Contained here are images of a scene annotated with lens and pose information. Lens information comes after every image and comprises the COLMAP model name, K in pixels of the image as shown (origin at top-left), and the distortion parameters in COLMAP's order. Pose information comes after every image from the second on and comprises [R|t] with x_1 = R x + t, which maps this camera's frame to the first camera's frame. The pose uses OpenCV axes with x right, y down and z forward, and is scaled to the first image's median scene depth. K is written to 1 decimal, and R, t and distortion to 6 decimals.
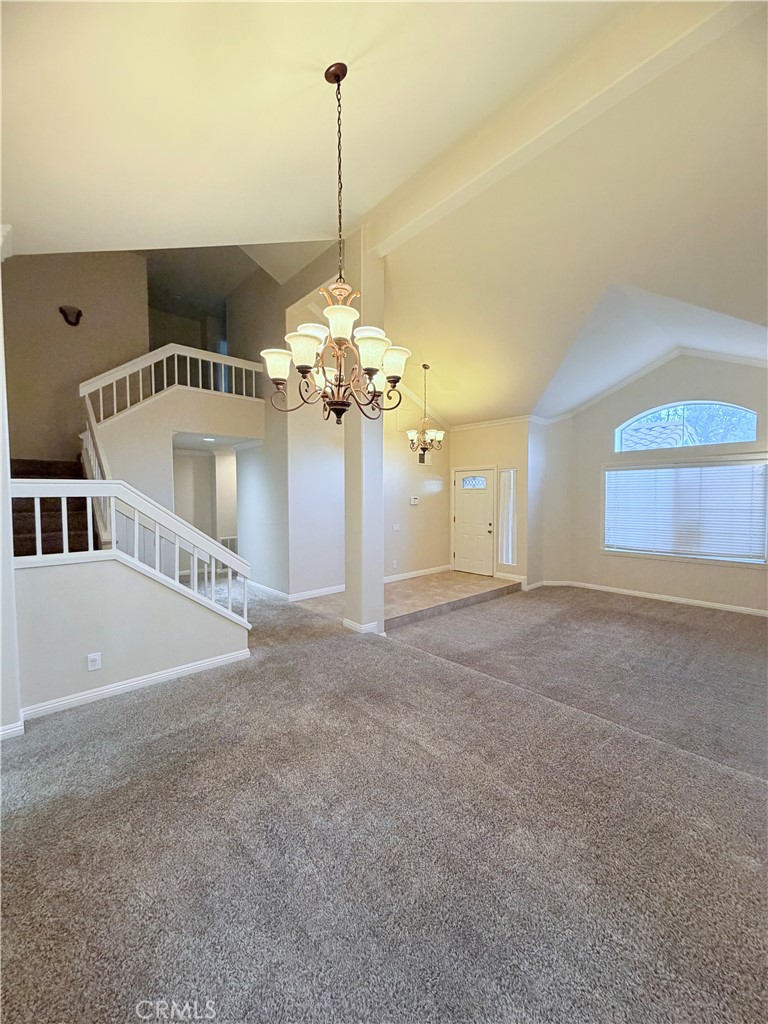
lens RADIAL K [[412.9, 0, 390.3], [0, 412.9, 509.4], [0, 0, 1]] dist [0.001132, 0.000334]
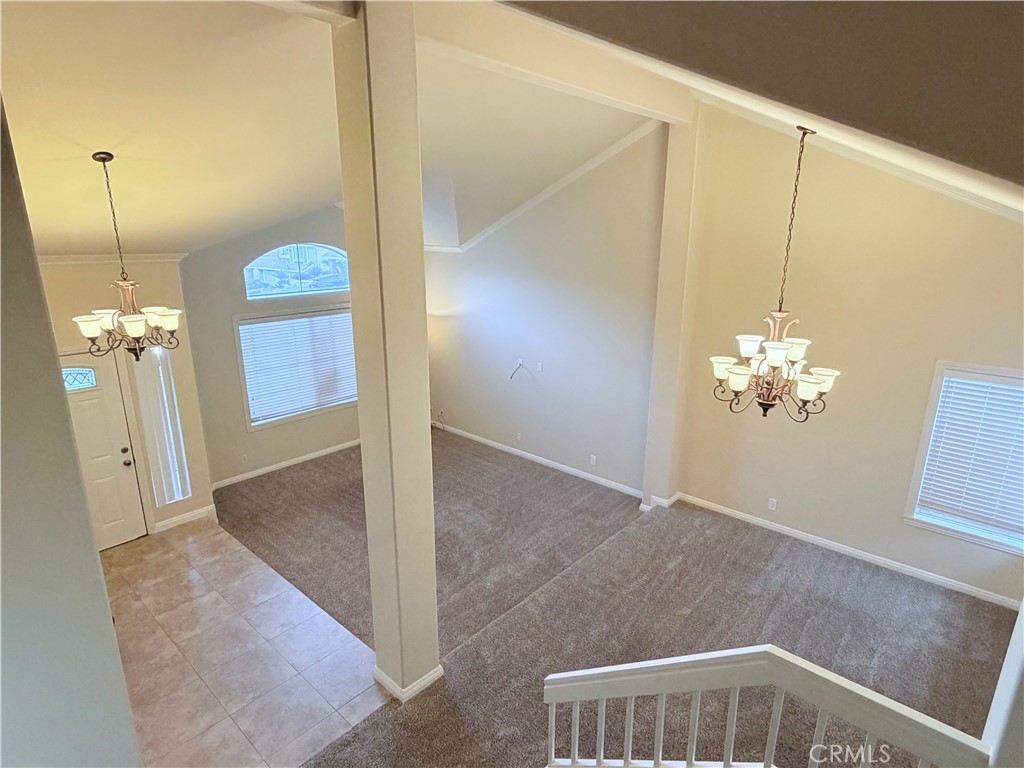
lens RADIAL K [[575.3, 0, 512.1], [0, 575.3, 388.0], [0, 0, 1]] dist [0.000533, 0.001003]
pose [[-0.068839, -0.266616, 0.961341, -0.563138], [0.031850, 0.962549, 0.269232, -0.260286], [-0.997119, 0.049153, -0.057769, 0.608562]]
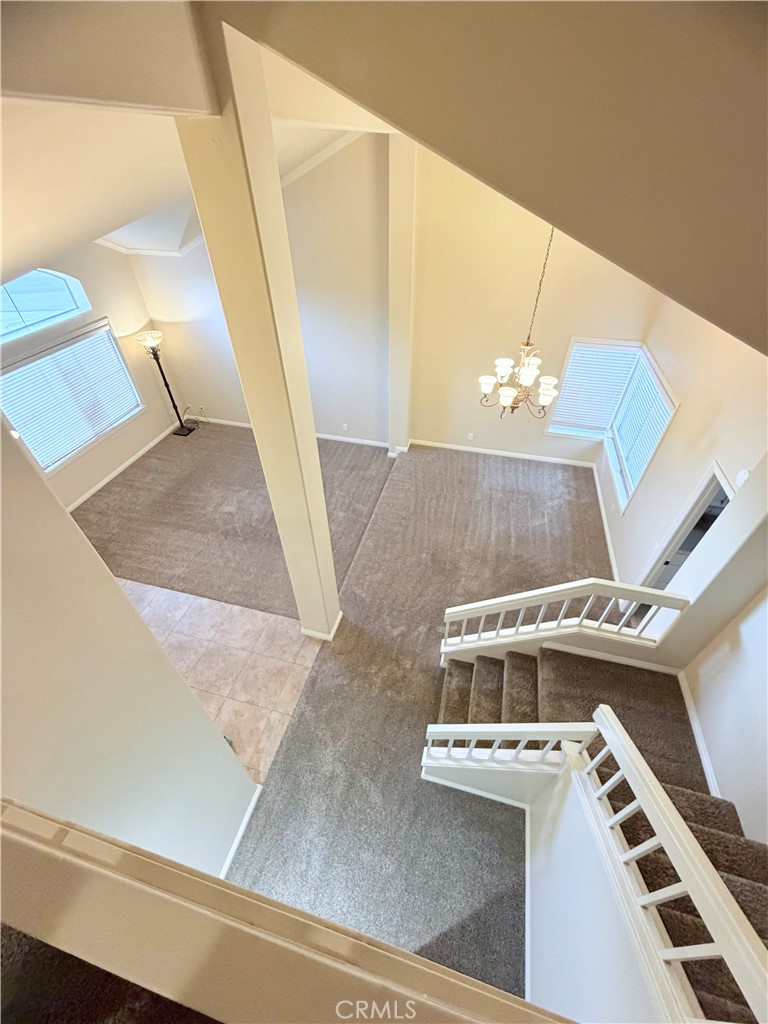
lens RADIAL K [[412.9, 0, 386.1], [0, 412.9, 513.8], [0, 0, 1]] dist [0.001132, 0.000334]
pose [[-0.517792, -0.570103, 0.637866, -0.431971], [0.035554, 0.730617, 0.681862, -0.408255], [-0.854767, 0.375742, -0.358038, 0.791711]]
